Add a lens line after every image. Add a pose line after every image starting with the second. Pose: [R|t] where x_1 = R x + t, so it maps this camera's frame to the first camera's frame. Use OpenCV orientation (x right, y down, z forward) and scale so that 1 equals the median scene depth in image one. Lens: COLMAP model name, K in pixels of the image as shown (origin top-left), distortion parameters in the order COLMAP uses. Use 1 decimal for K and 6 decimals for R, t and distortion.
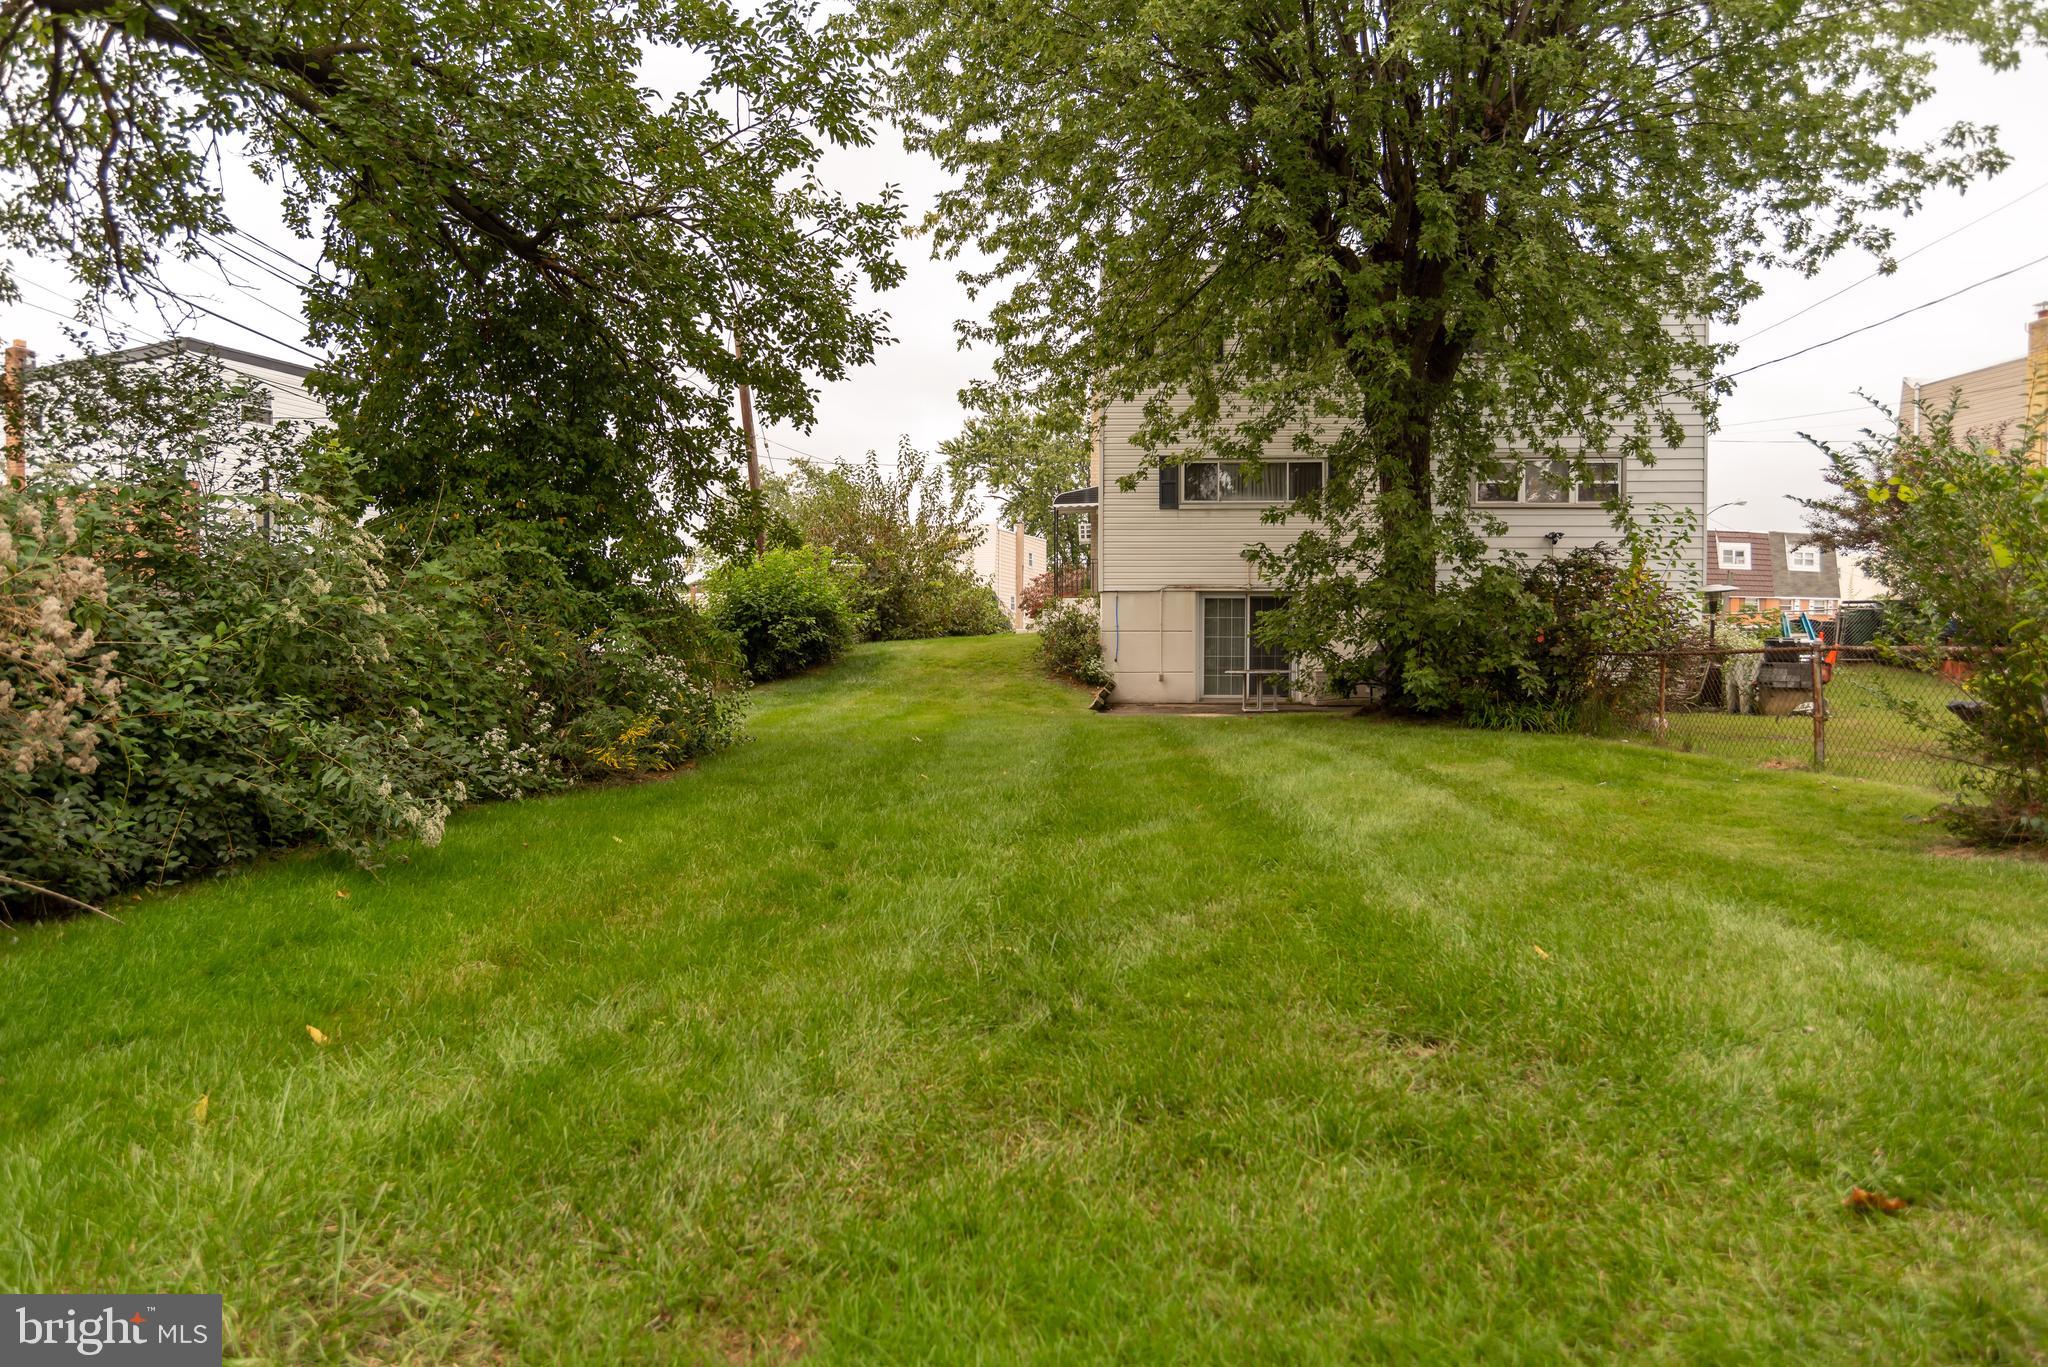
lens RADIAL K [[1248.5, 0, 1023.5], [0, 1248.5, 678.8], [0, 0, 1]] dist [0.004212, 0.001513]
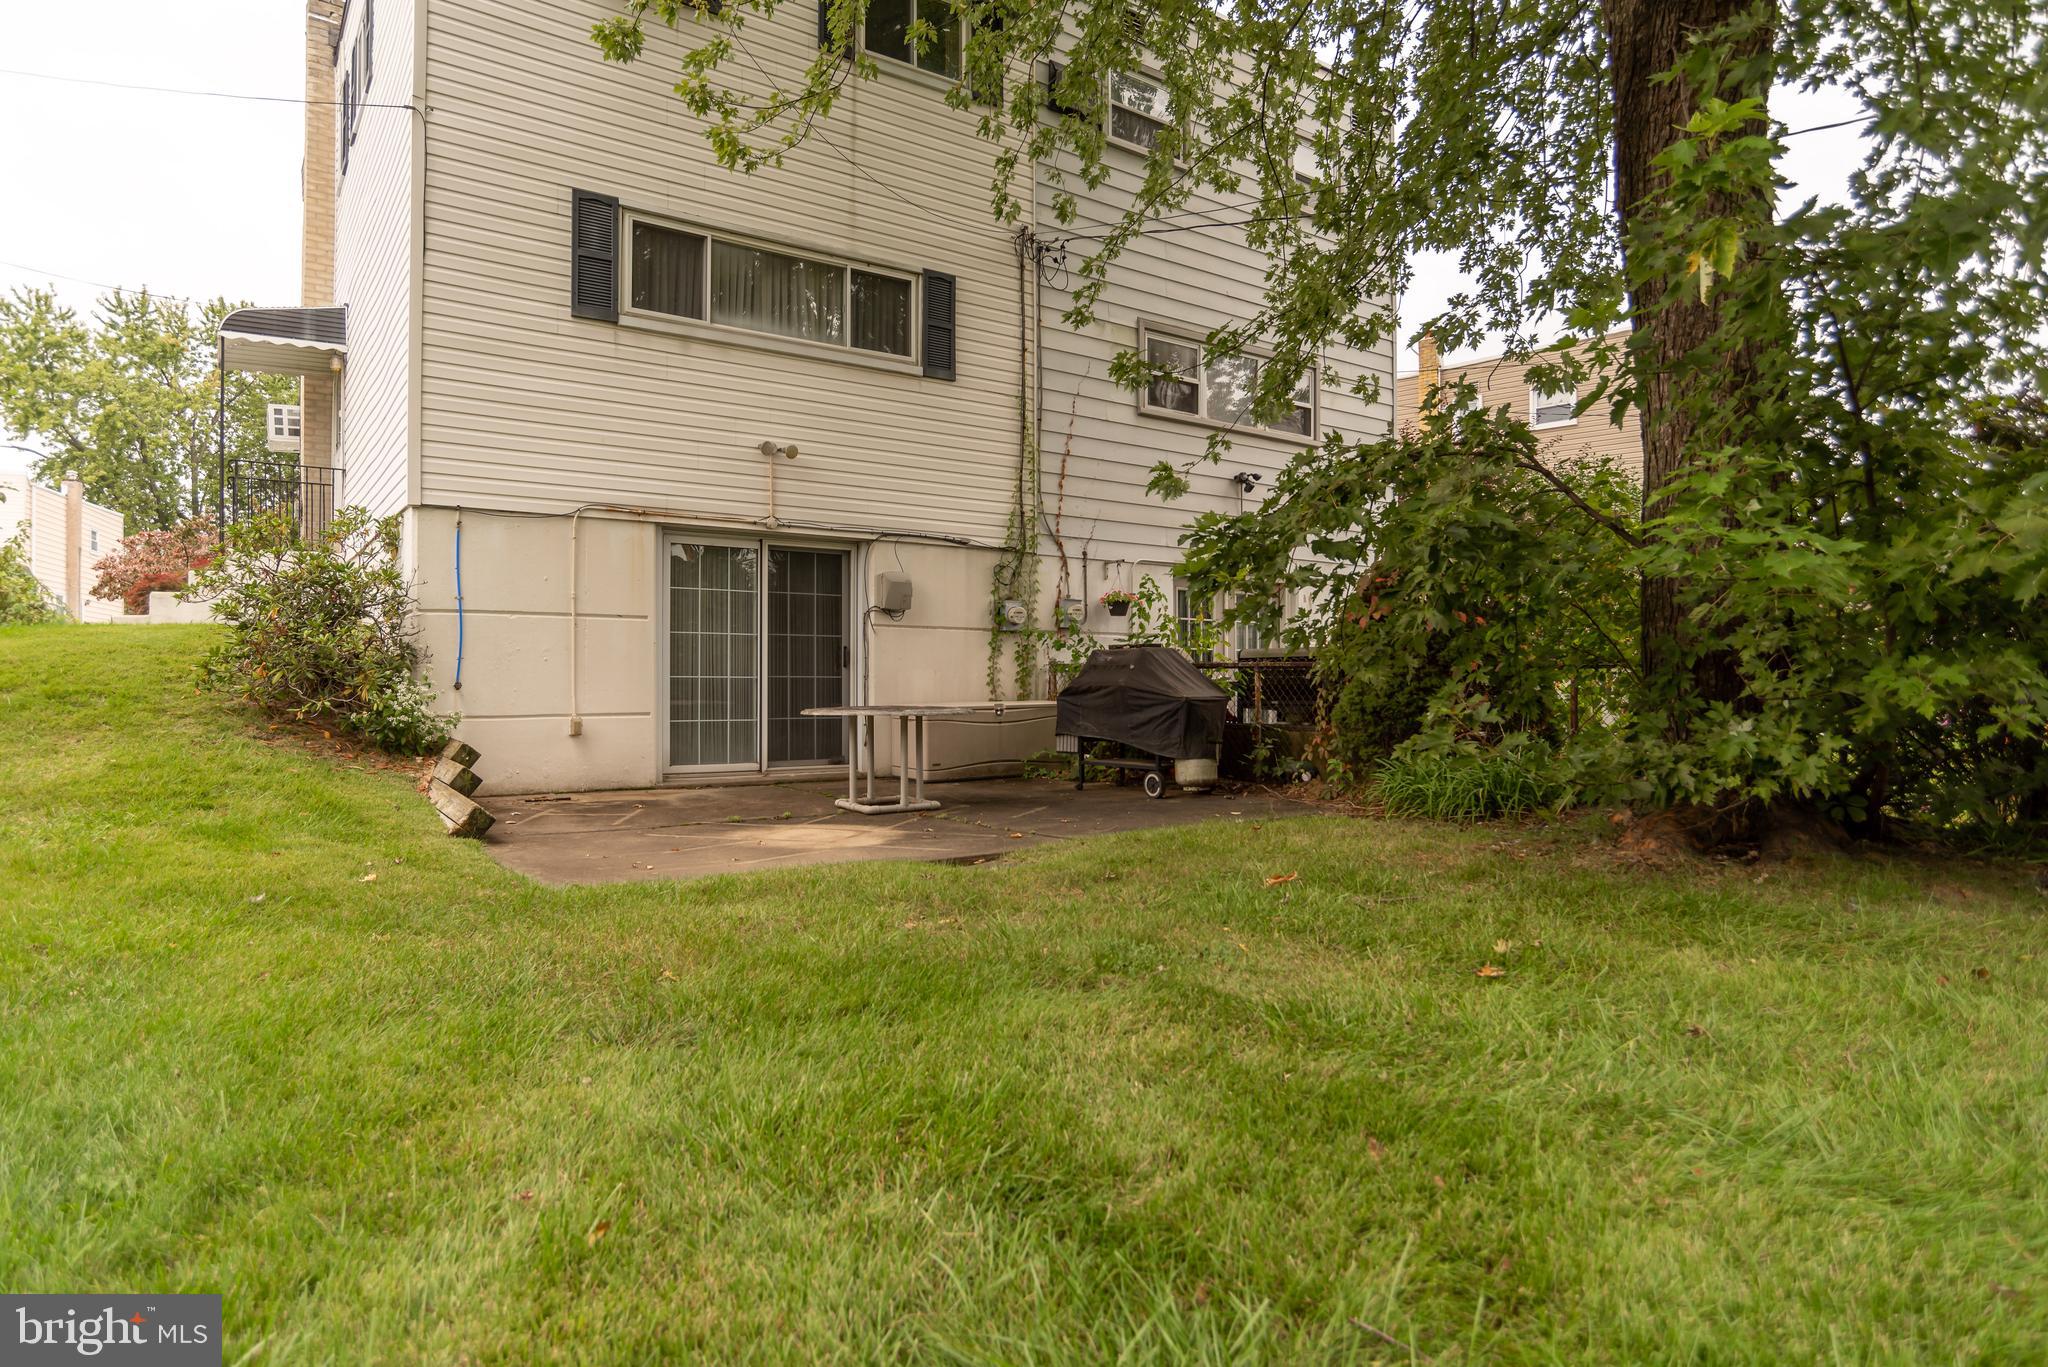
lens RADIAL K [[1248.5, 0, 1027.7], [0, 1248.5, 678.9], [0, 0, 1]] dist [0.004212, 0.001513]
pose [[0.790716, 0.005701, 0.612157, -0.022784], [0.013764, 0.999538, -0.027087, -0.003887], [-0.612029, 0.029843, 0.790272, 0.585344]]
